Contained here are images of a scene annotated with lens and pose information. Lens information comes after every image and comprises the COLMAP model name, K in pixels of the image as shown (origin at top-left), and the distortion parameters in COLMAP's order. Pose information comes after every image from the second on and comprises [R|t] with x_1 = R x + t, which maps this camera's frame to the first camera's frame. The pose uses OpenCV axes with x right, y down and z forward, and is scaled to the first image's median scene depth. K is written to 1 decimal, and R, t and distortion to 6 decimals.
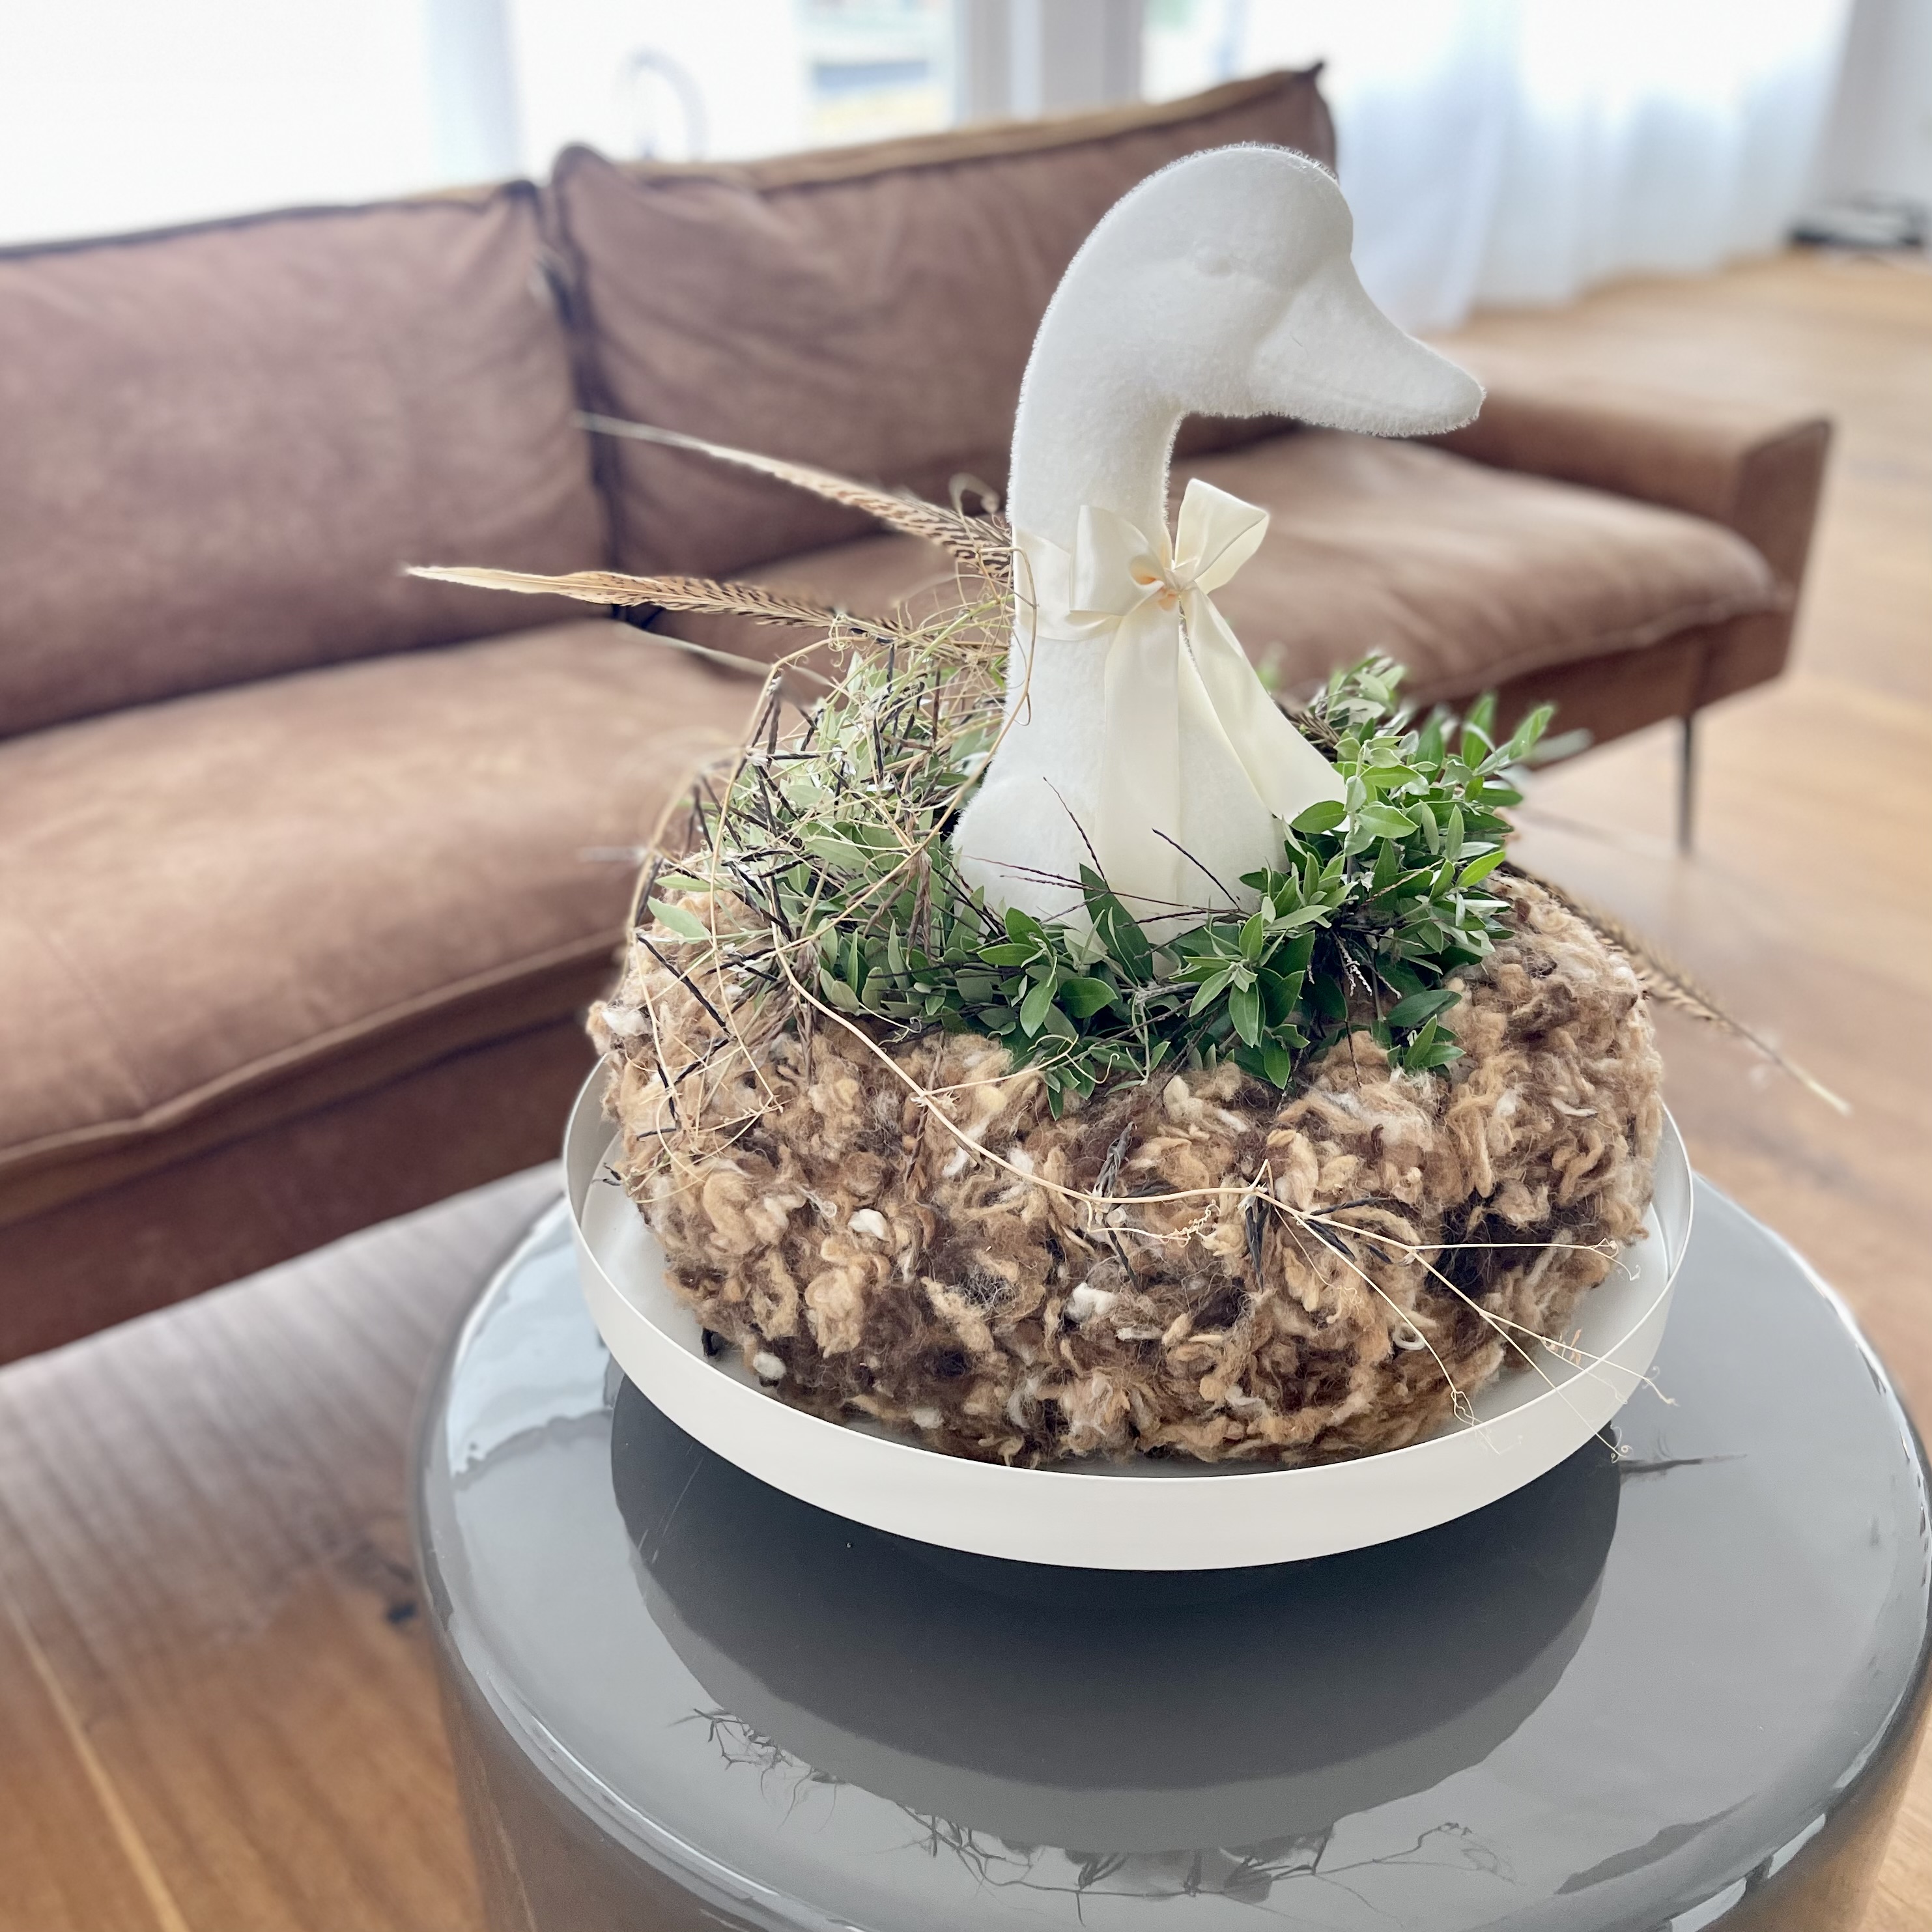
lens RADIAL K [[2328.4, 0, 1057.7], [0, 2328.4, 874.8], [0, 0, 1]] dist [0.130263, 0.000219]
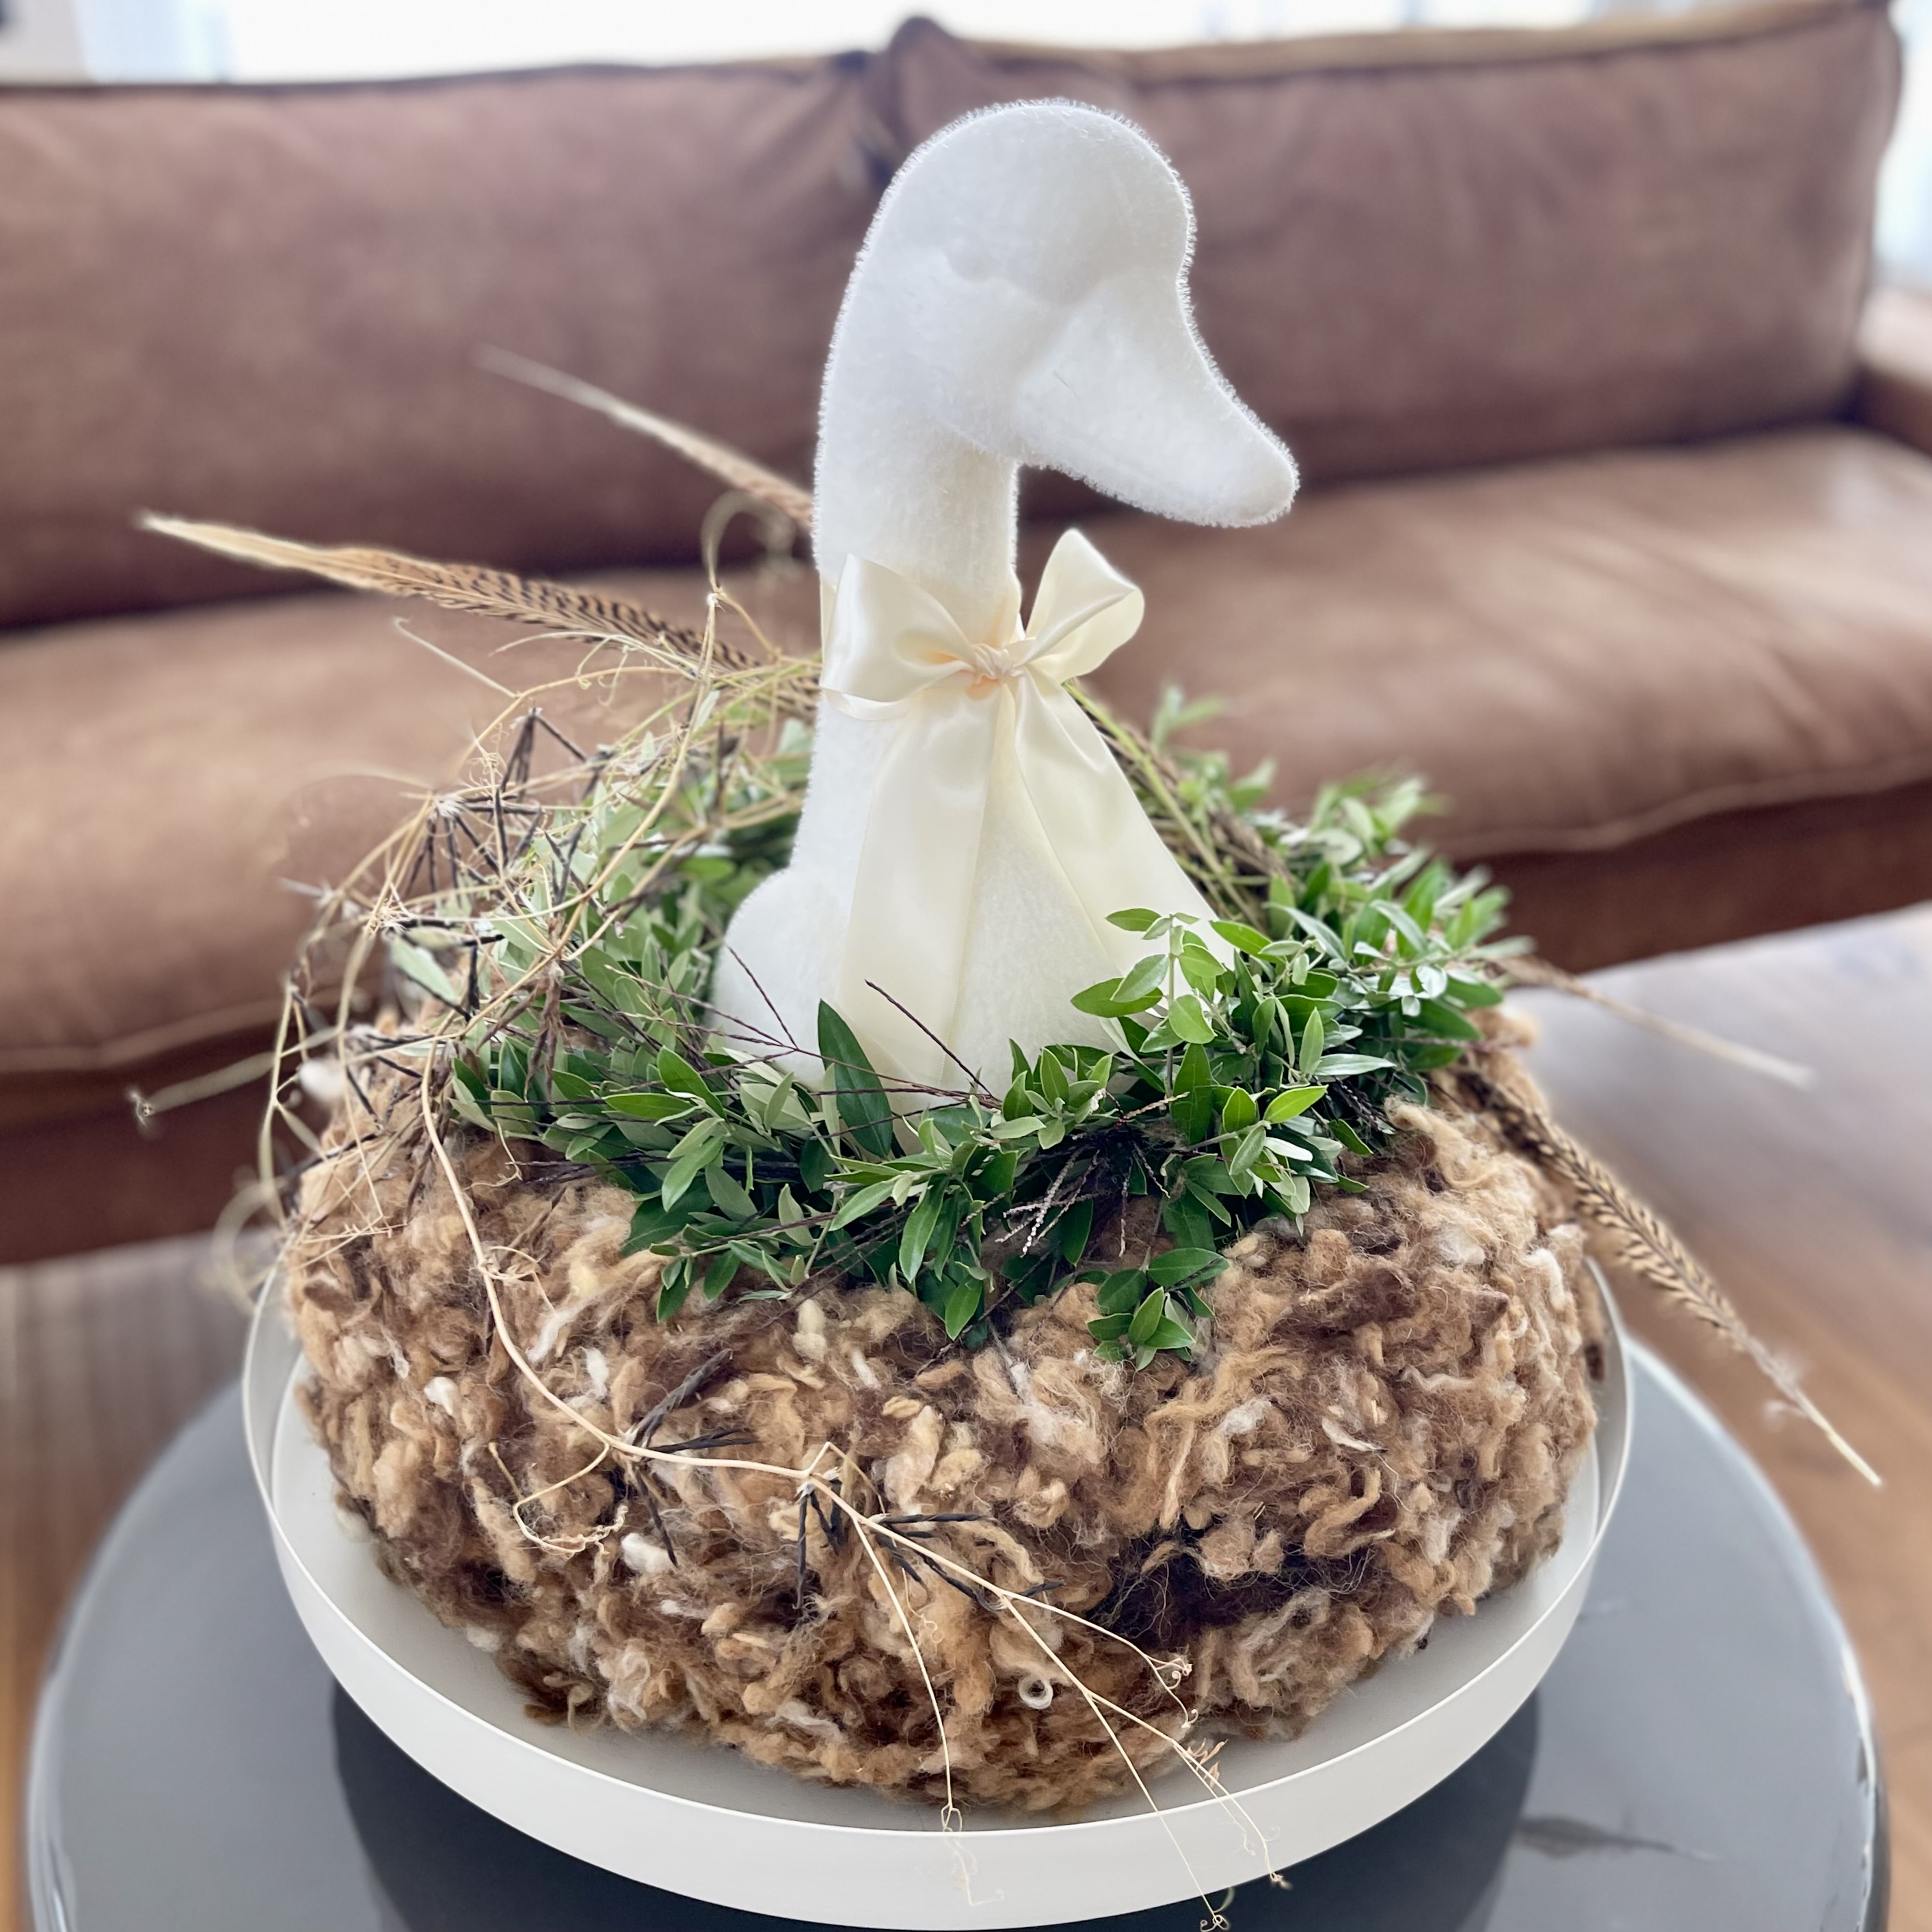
lens RADIAL K [[2520.3, 0, 1034.6], [0, 2520.3, 968.8], [0, 0, 1]] dist [0.077287, -0.047633]
pose [[0.953427, 0.174825, -0.245792, 0.306833], [-0.159285, 0.983829, 0.081903, -0.103225], [0.256136, -0.038937, 0.965856, 0.196705]]
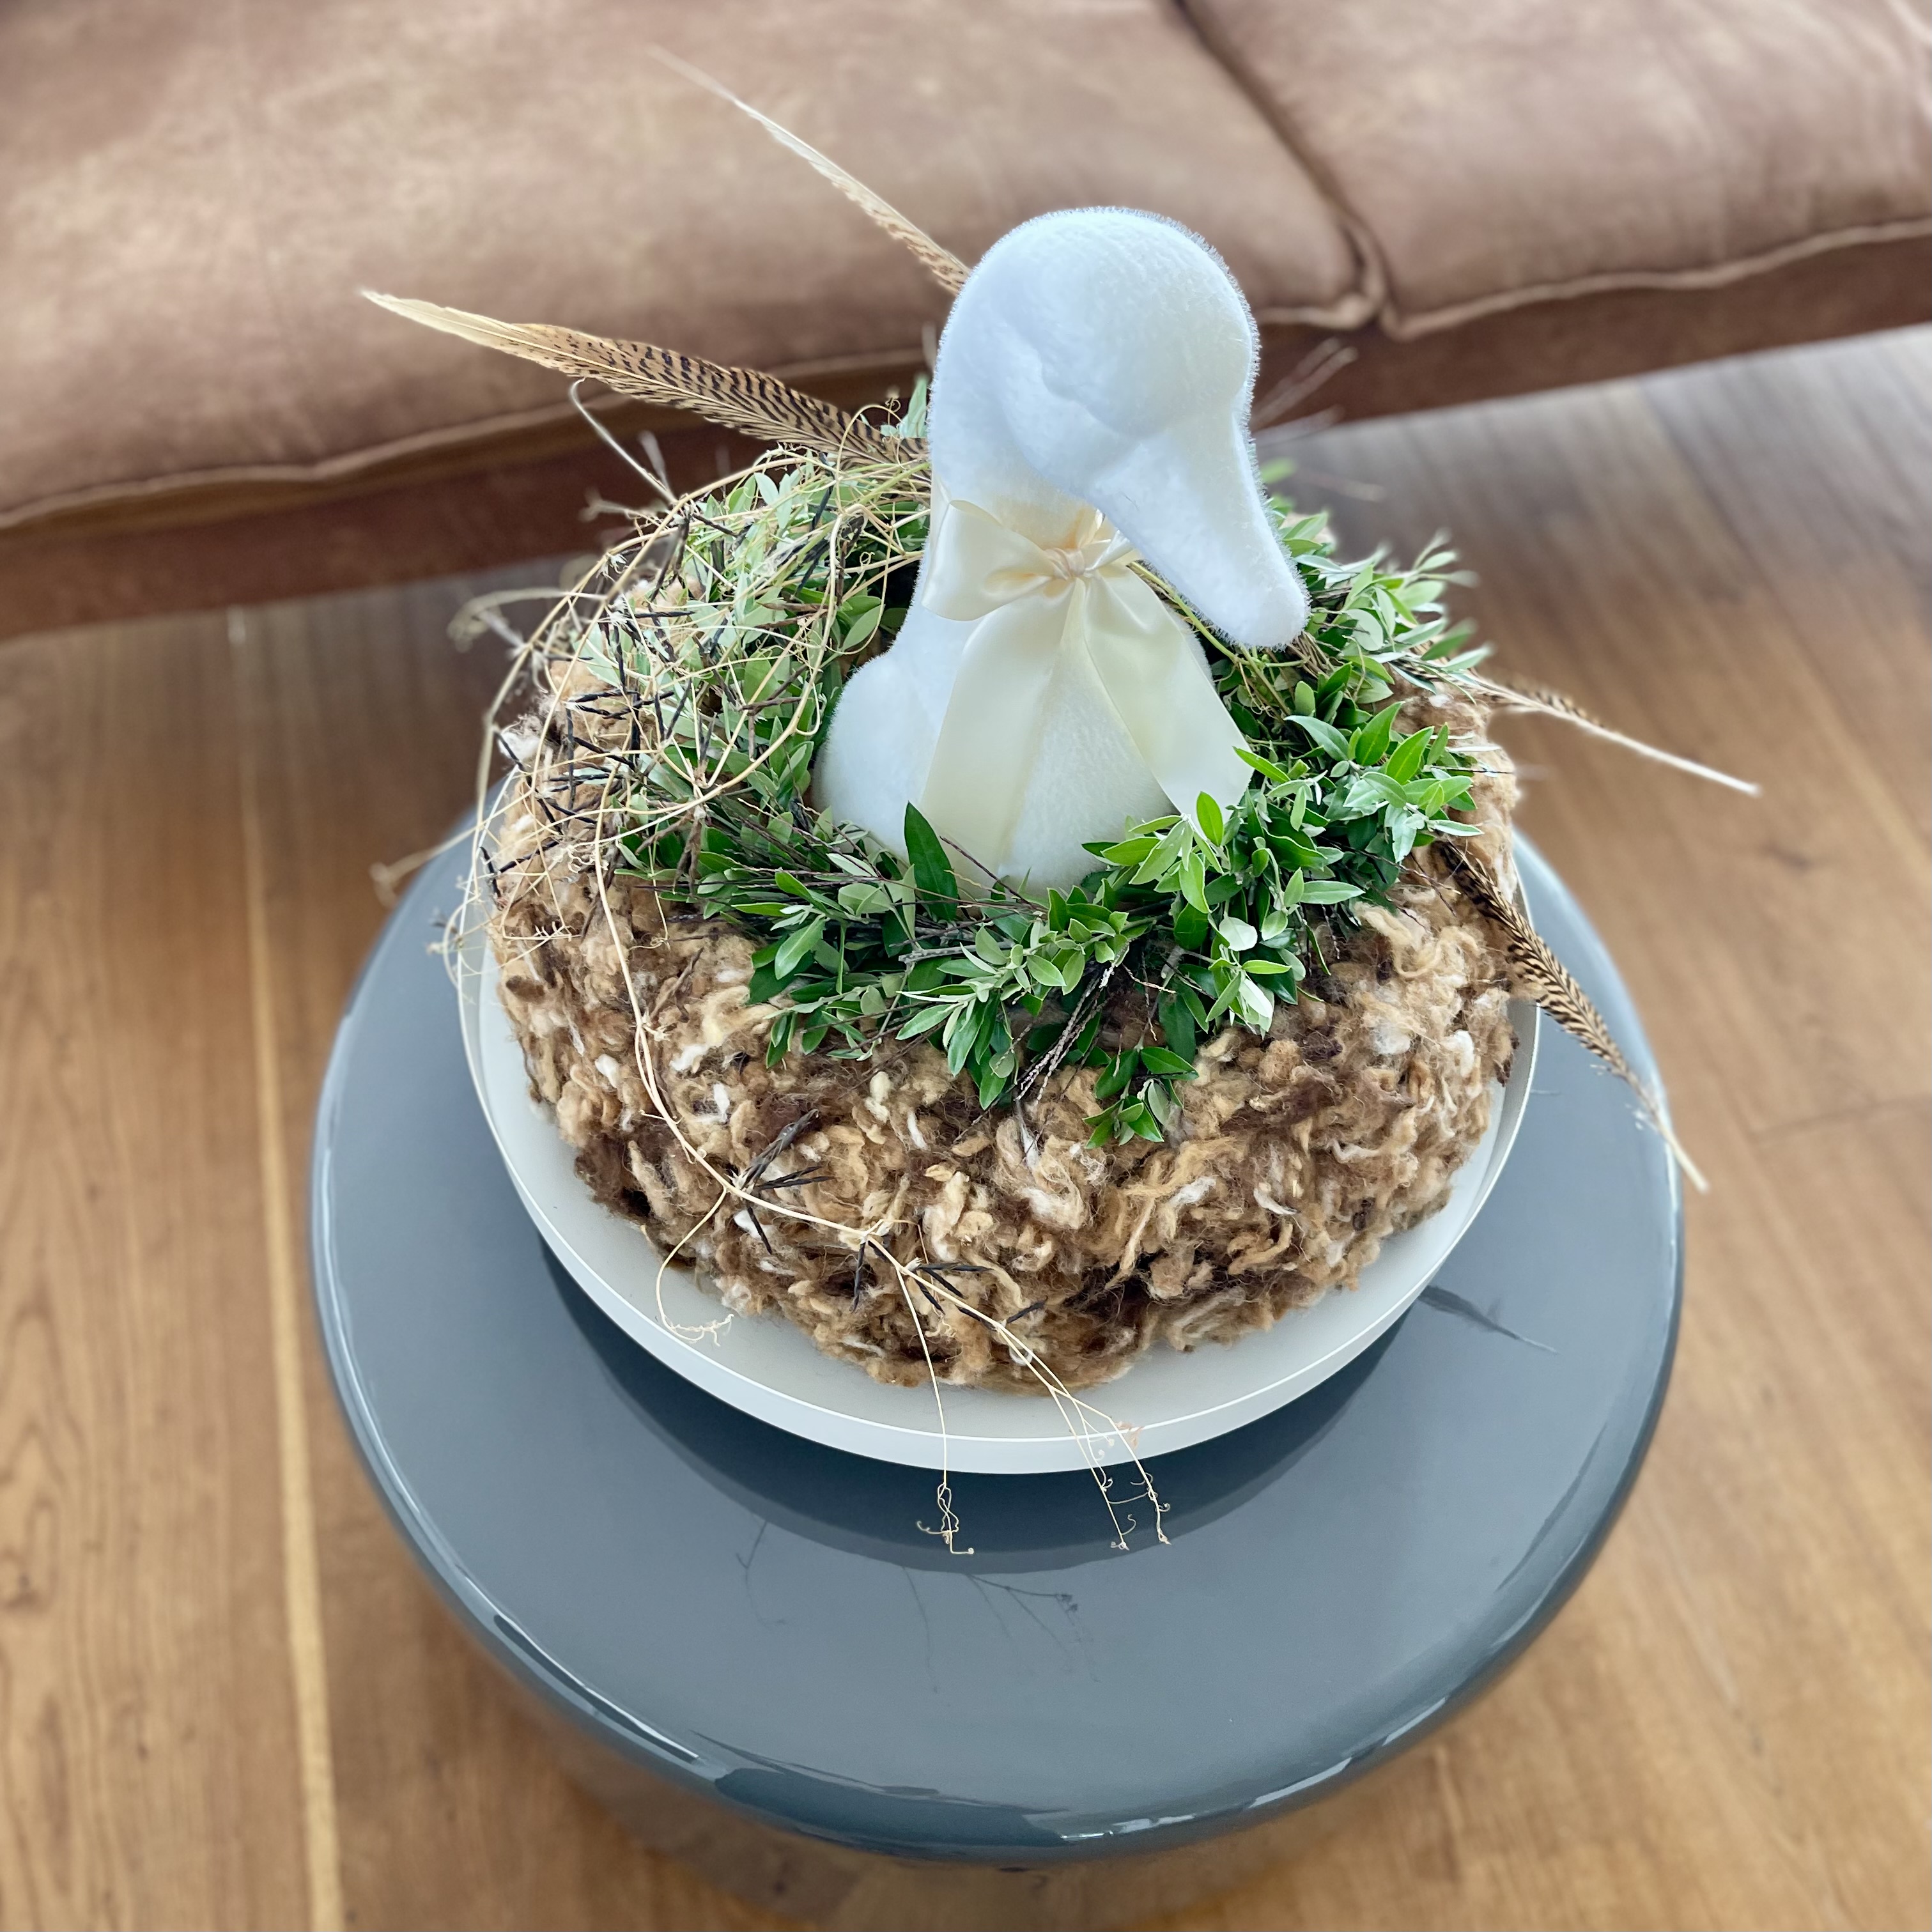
lens RADIAL K [[2422.4, 0, 966.0], [0, 2422.4, 966.0], [0, 0, 1]] dist [0.101177, 0.040111]
pose [[0.908600, 0.366179, -0.200897, 0.281400], [-0.224657, 0.833963, 0.504019, -0.501678], [0.352102, -0.412819, 0.840003, 0.116510]]
